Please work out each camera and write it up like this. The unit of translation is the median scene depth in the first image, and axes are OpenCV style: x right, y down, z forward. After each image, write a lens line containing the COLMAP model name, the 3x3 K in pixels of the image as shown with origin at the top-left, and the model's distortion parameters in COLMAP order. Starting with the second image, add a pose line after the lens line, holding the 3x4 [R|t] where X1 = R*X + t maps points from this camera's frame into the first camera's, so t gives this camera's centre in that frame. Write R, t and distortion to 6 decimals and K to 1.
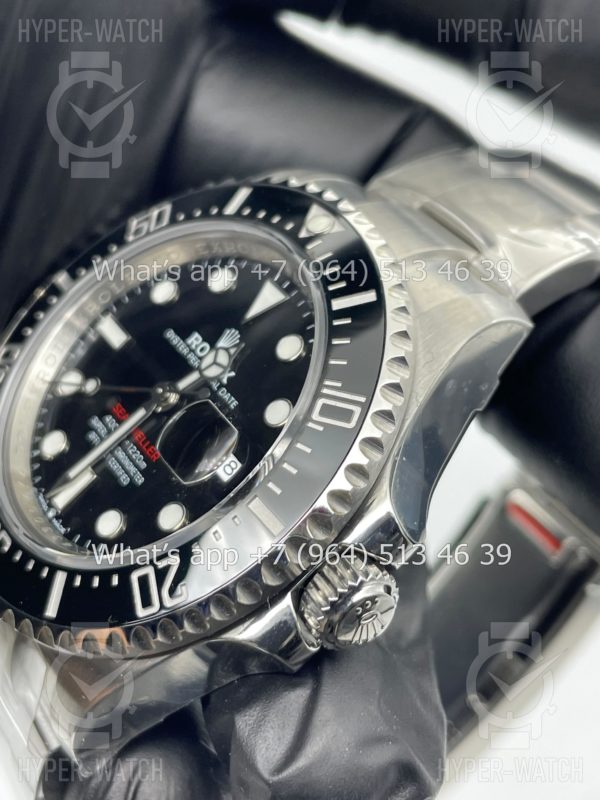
lens RADIAL K [[1249.0, 0, 301.6], [0, 1249.0, 388.6], [0, 0, 1]] dist [0.150795, 0.007047]
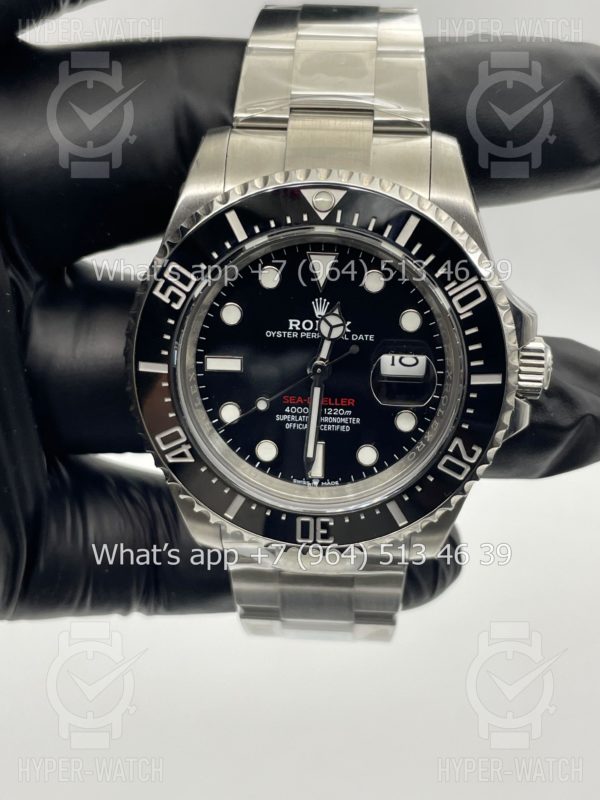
lens RADIAL K [[1249.0, 0, 301.6], [0, 1249.0, 388.6], [0, 0, 1]] dist [0.150795, 0.007047]
pose [[0.565953, -0.784813, 0.252520, -0.480137], [0.535537, 0.582835, 0.611149, -0.822994], [-0.626815, -0.210648, 0.750154, -0.009248]]
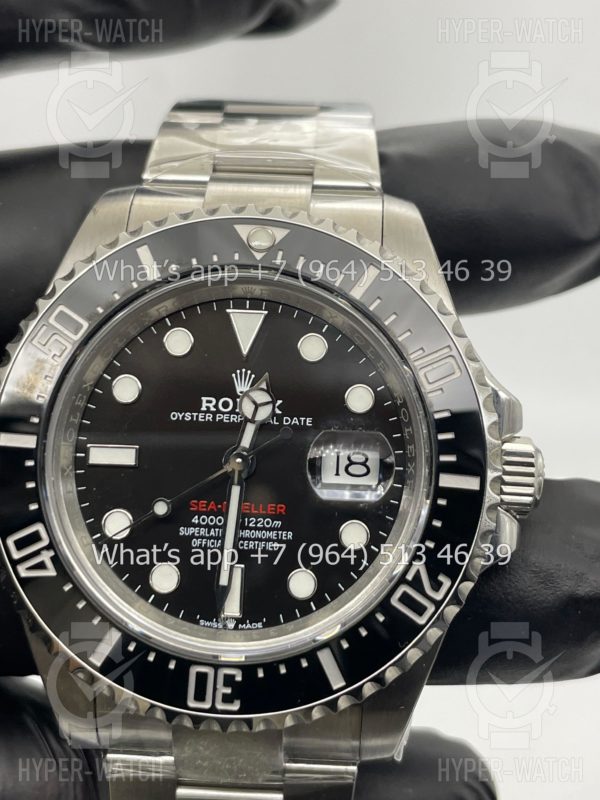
lens RADIAL K [[1249.0, 0, 301.6], [0, 1249.0, 388.6], [0, 0, 1]] dist [0.150795, 0.007047]
pose [[0.562521, -0.637593, 0.526352, -0.582172], [0.502919, 0.769177, 0.394259, -0.419089], [-0.656234, 0.042933, 0.753335, 0.194290]]
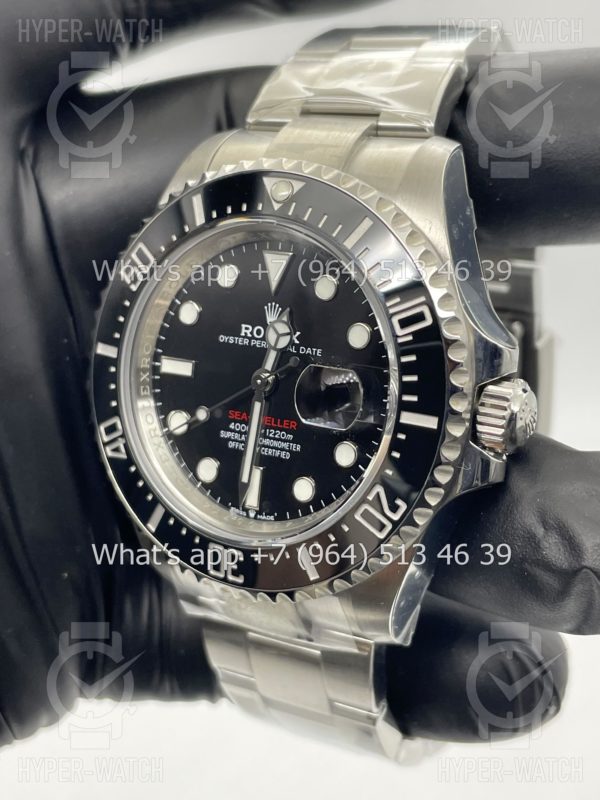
lens RADIAL K [[1249.0, 0, 301.6], [0, 1249.0, 388.6], [0, 0, 1]] dist [0.150795, 0.007047]
pose [[0.755935, -0.649215, 0.084149, -0.187159], [0.619130, 0.750757, 0.230310, -0.245404], [-0.212696, -0.122000, 0.969472, -0.181057]]
